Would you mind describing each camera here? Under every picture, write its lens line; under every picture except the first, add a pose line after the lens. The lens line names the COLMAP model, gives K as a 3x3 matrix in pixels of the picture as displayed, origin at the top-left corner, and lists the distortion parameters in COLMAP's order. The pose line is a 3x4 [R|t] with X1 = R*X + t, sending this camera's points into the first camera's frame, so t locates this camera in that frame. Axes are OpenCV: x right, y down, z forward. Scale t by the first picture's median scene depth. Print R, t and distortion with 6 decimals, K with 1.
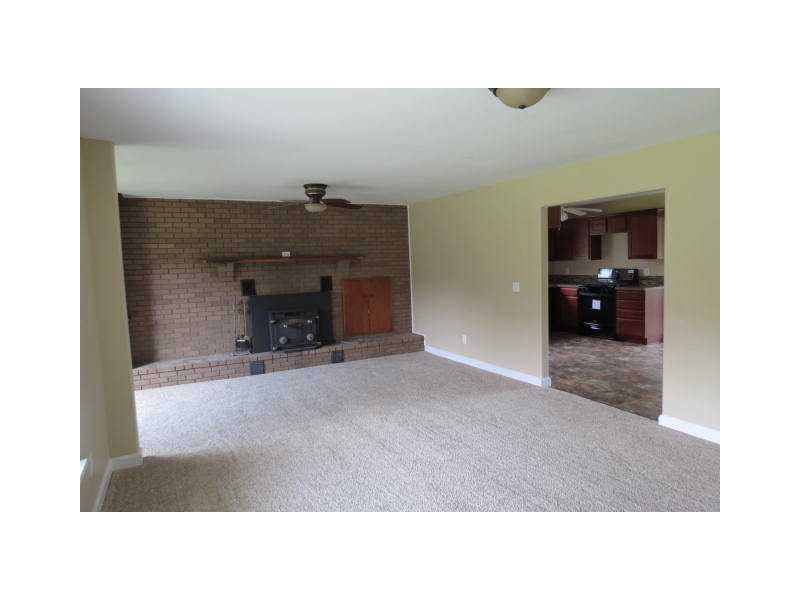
lens RADIAL K [[468.8, 0, 398.6], [0, 468.8, 301.7], [0, 0, 1]] dist [-0.004708, -0.000449]
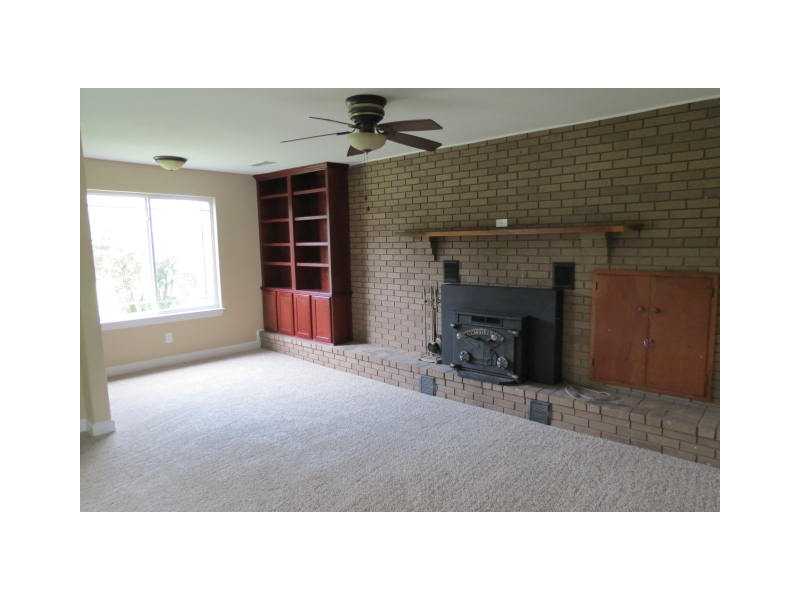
lens RADIAL K [[468.8, 0, 399.4], [0, 468.8, 299.3], [0, 0, 1]] dist [-0.004708, -0.000449]
pose [[0.333620, 0.141931, -0.931962, 0.314899], [-0.072452, 0.989538, 0.124763, -0.070108], [0.939919, 0.025899, 0.340413, 0.676153]]
